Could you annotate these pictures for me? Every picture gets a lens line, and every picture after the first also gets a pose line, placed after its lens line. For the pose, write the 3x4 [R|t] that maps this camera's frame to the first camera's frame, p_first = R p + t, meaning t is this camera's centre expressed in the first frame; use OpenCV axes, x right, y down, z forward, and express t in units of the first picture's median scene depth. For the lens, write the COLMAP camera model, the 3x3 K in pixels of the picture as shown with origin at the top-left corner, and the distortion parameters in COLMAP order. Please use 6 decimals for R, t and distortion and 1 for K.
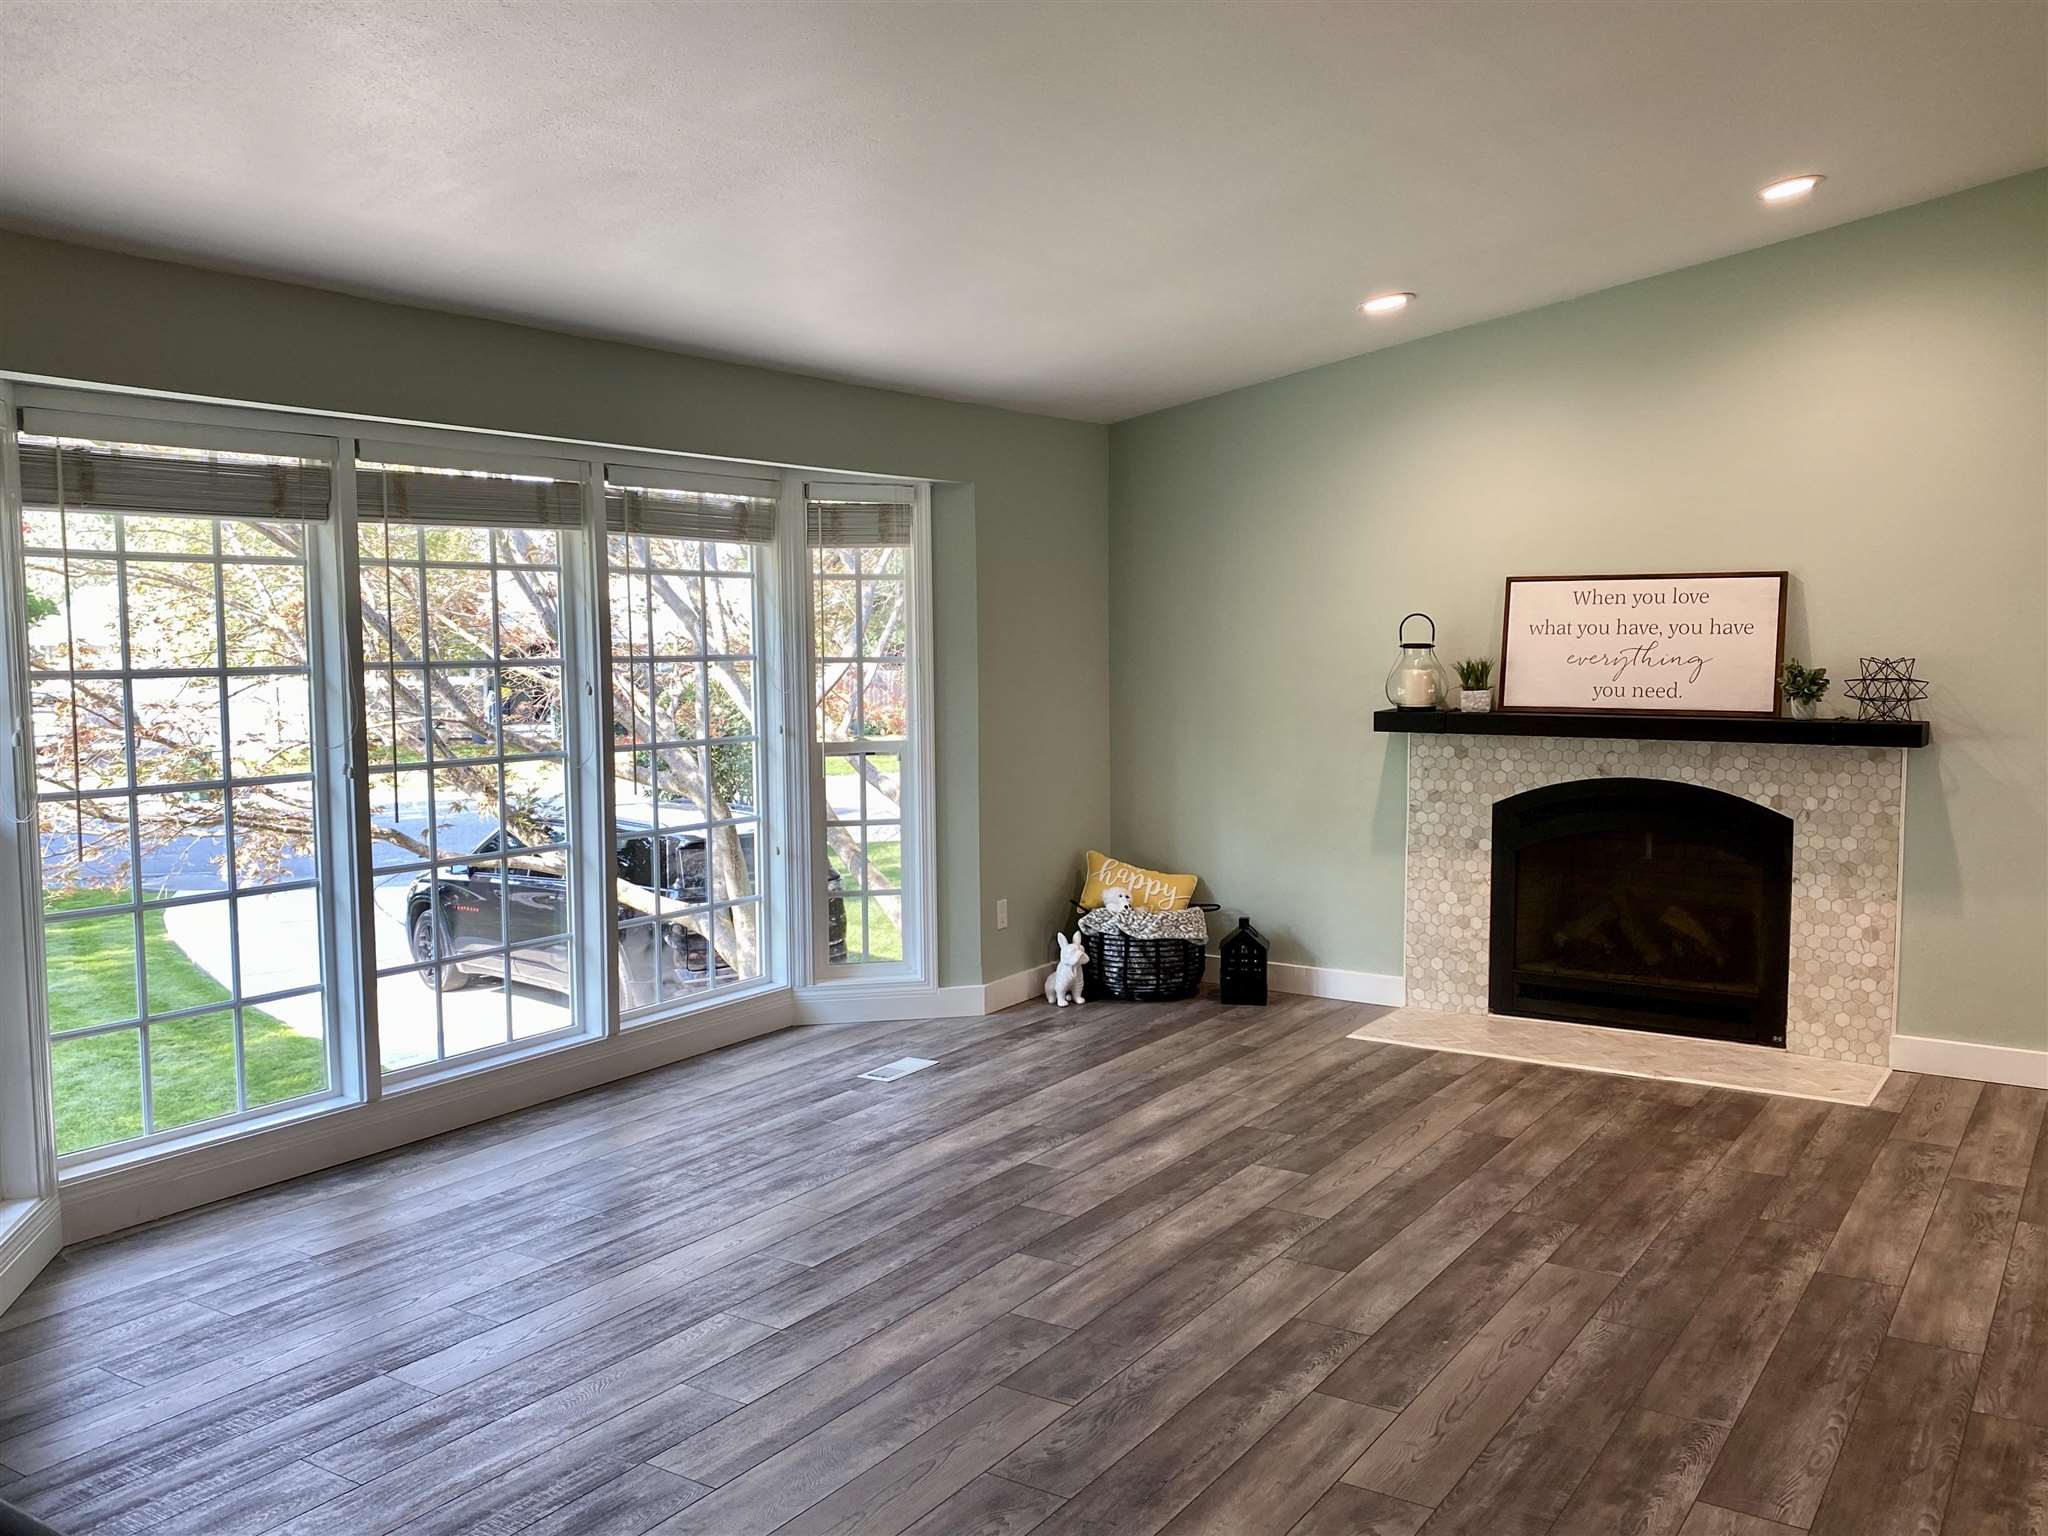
lens RADIAL K [[1697.3, 0, 1024.0], [0, 1697.3, 768.0], [0, 0, 1]] dist [0.084048, -0.131048]
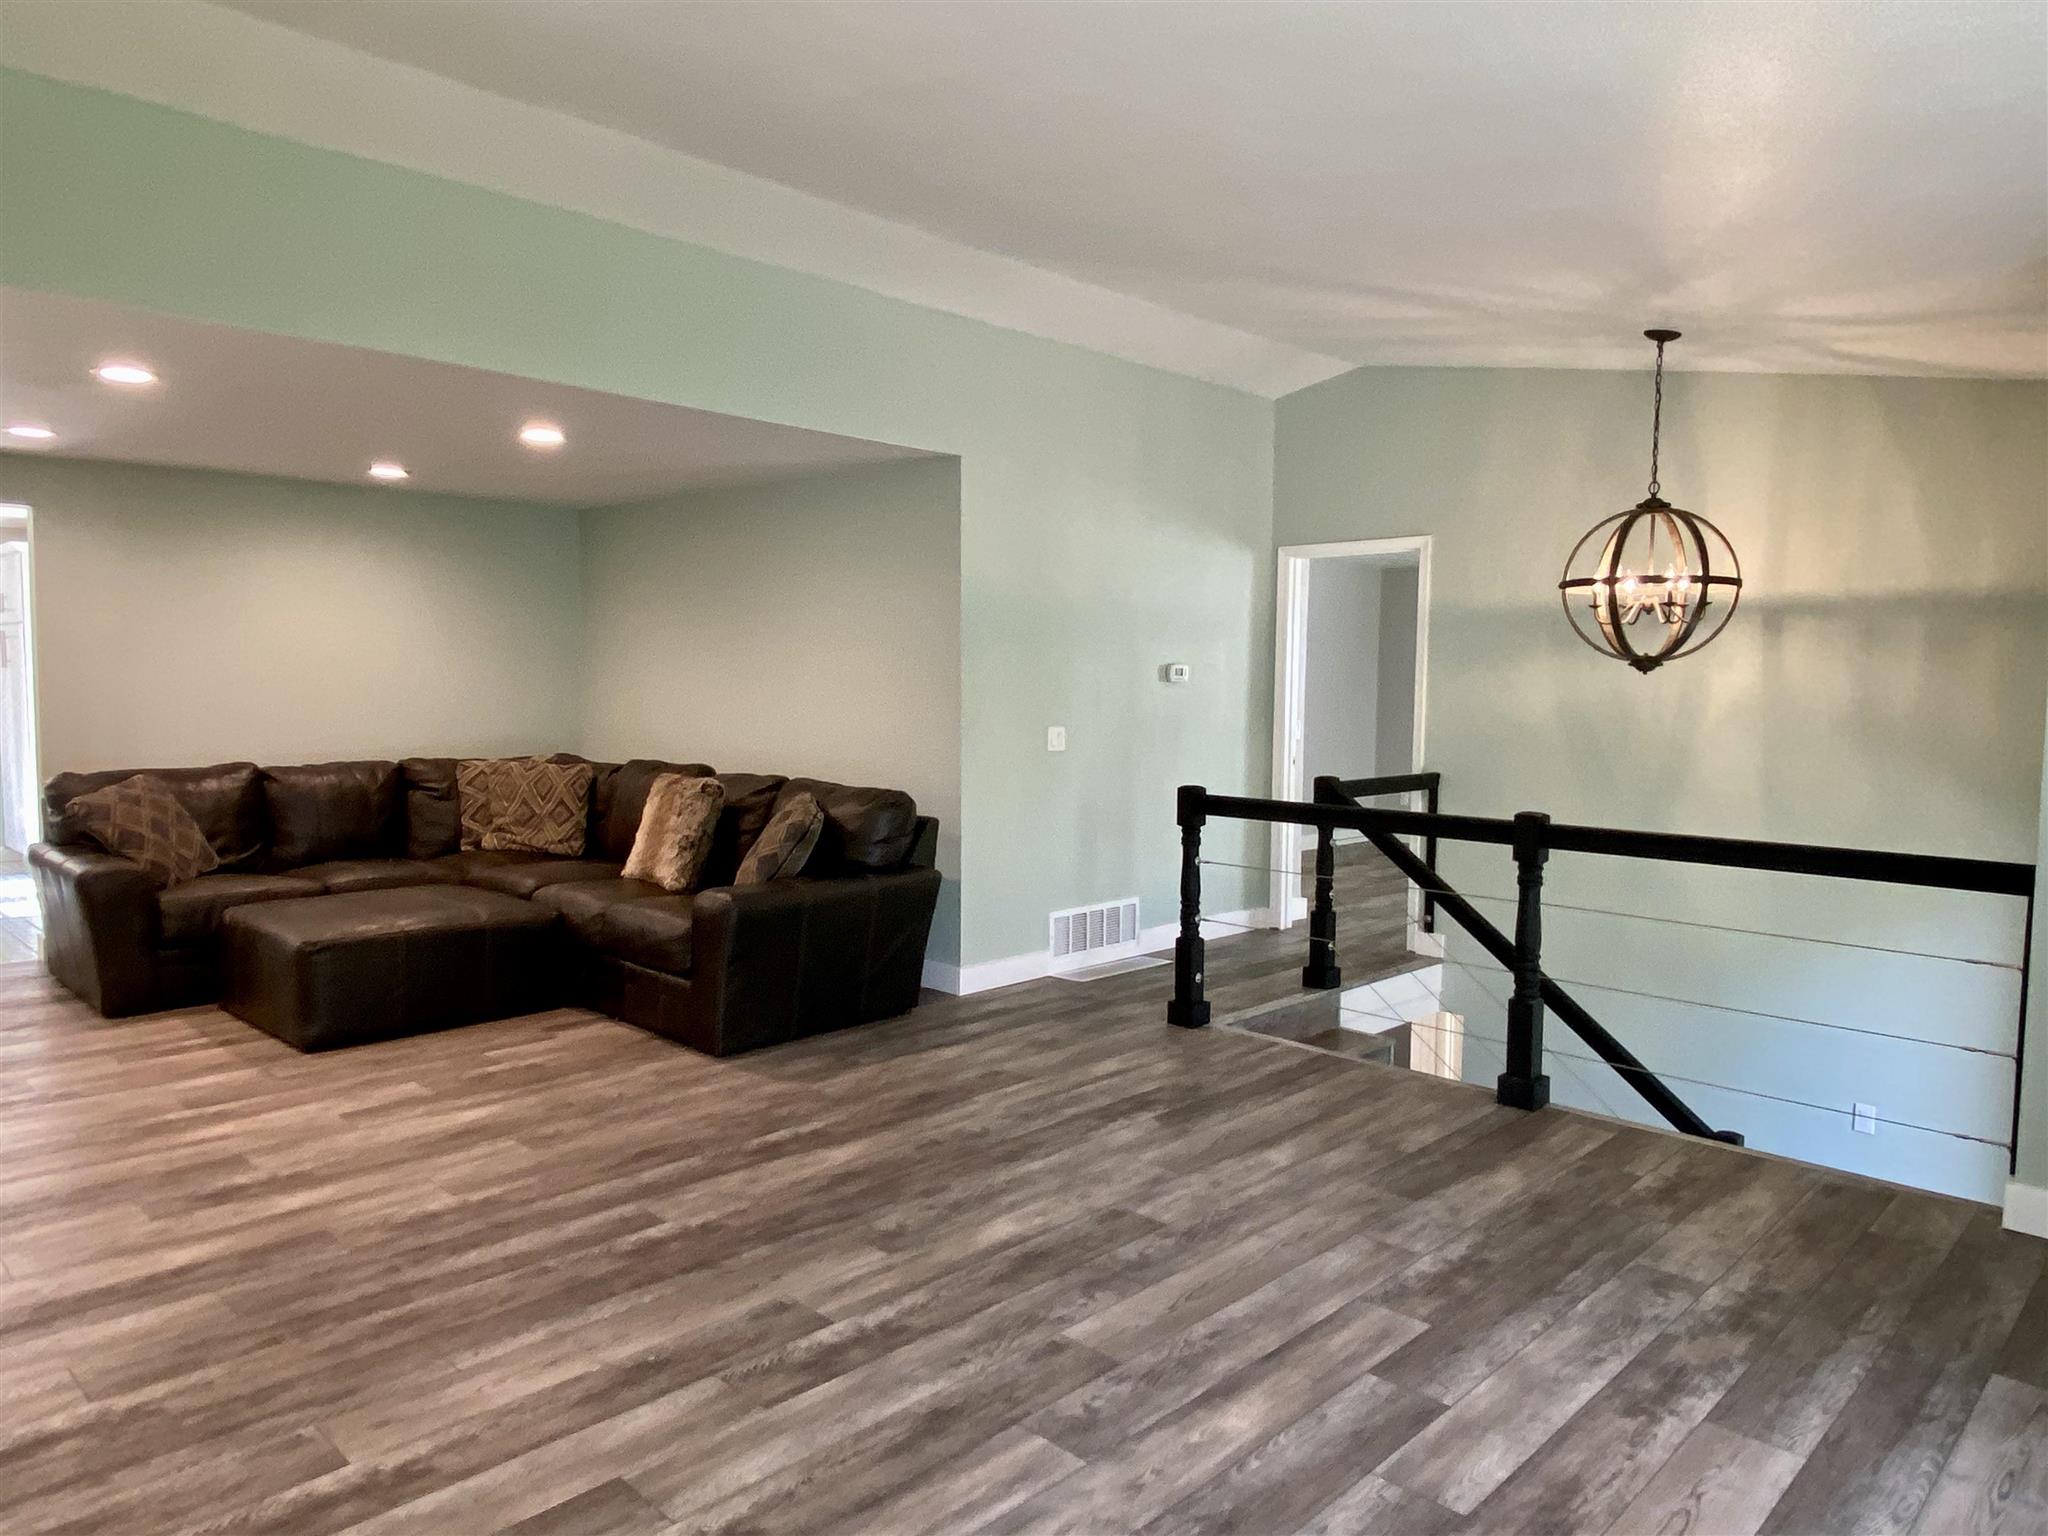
lens RADIAL K [[1334.9, 0, 1028.6], [0, 1334.9, 757.9], [0, 0, 1]] dist [0.081402, -0.095406]
pose [[-0.983260, -0.016179, 0.181487, -0.060360], [0.009689, 0.989998, 0.140745, -0.066329], [-0.181949, 0.140148, -0.973269, 1.038011]]
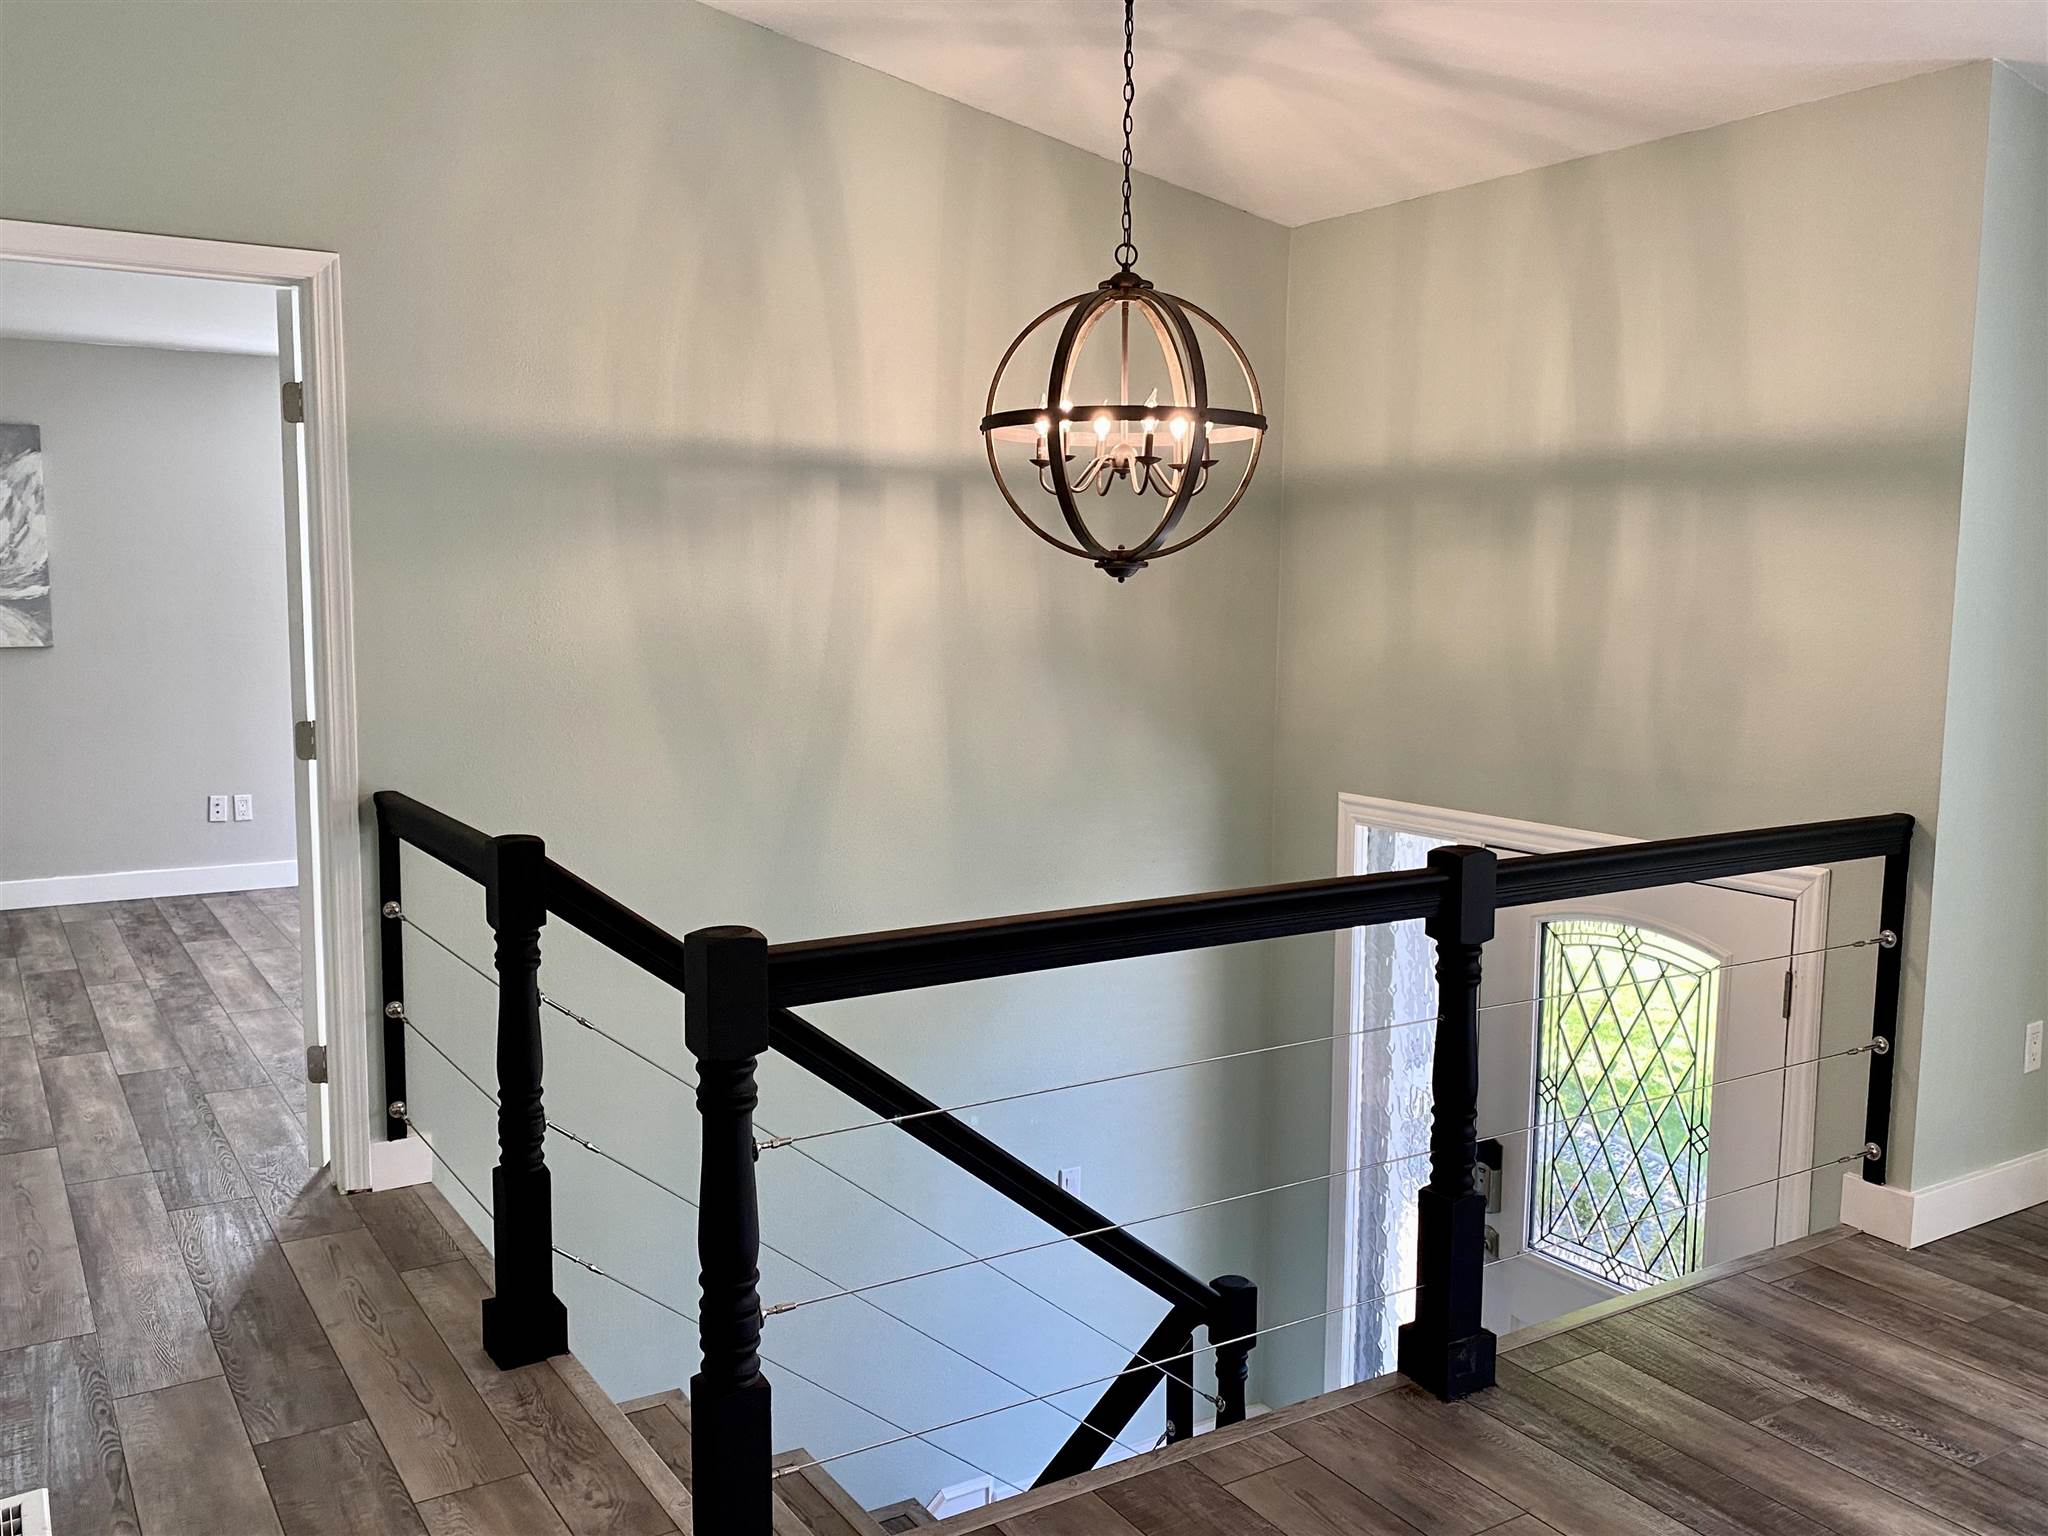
lens RADIAL K [[1697.3, 0, 1024.0], [0, 1697.3, 768.0], [0, 0, 1]] dist [0.084048, -0.131048]
pose [[-0.405791, 0.100562, -0.908417, 0.317914], [-0.081114, 0.986044, 0.145389, -0.012923], [0.910359, 0.132682, -0.391971, 0.323524]]
